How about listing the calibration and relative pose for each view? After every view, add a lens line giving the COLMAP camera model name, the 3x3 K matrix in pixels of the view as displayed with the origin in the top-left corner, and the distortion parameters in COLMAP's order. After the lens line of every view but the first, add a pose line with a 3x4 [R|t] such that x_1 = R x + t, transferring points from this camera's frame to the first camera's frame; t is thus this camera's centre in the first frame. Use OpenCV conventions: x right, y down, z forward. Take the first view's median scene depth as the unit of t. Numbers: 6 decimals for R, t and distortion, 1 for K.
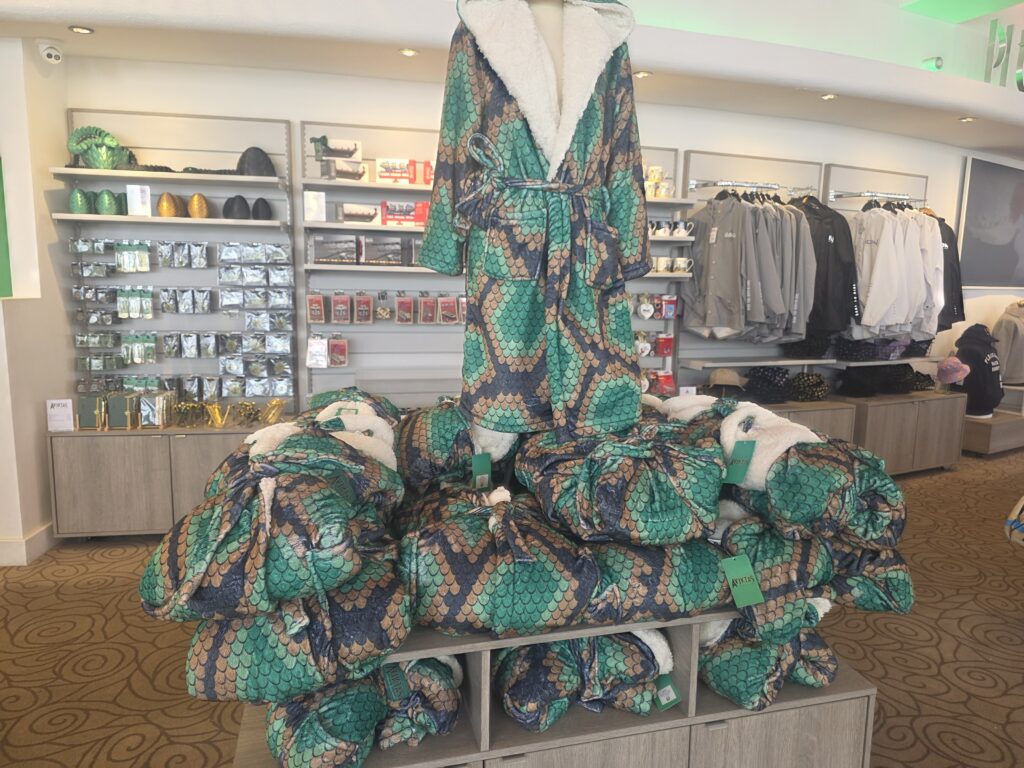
lens RADIAL K [[688.4, 0, 507.7], [0, 688.4, 382.9], [0, 0, 1]] dist [0.023769, -0.000987]
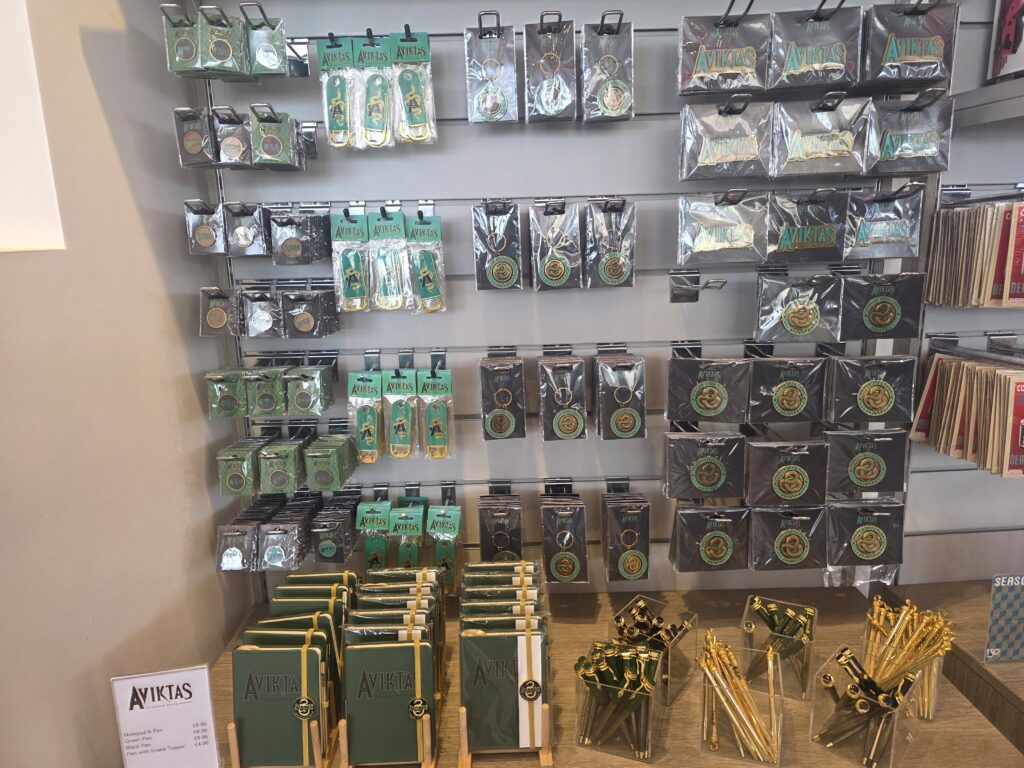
lens RADIAL K [[688.4, 0, 517.6], [0, 688.4, 381.0], [0, 0, 1]] dist [0.023769, -0.000987]
pose [[0.993013, -0.008424, -0.117700, -0.461301], [0.018242, 0.996417, 0.082584, -0.089244], [0.116583, -0.084155, 0.989609, 0.733860]]
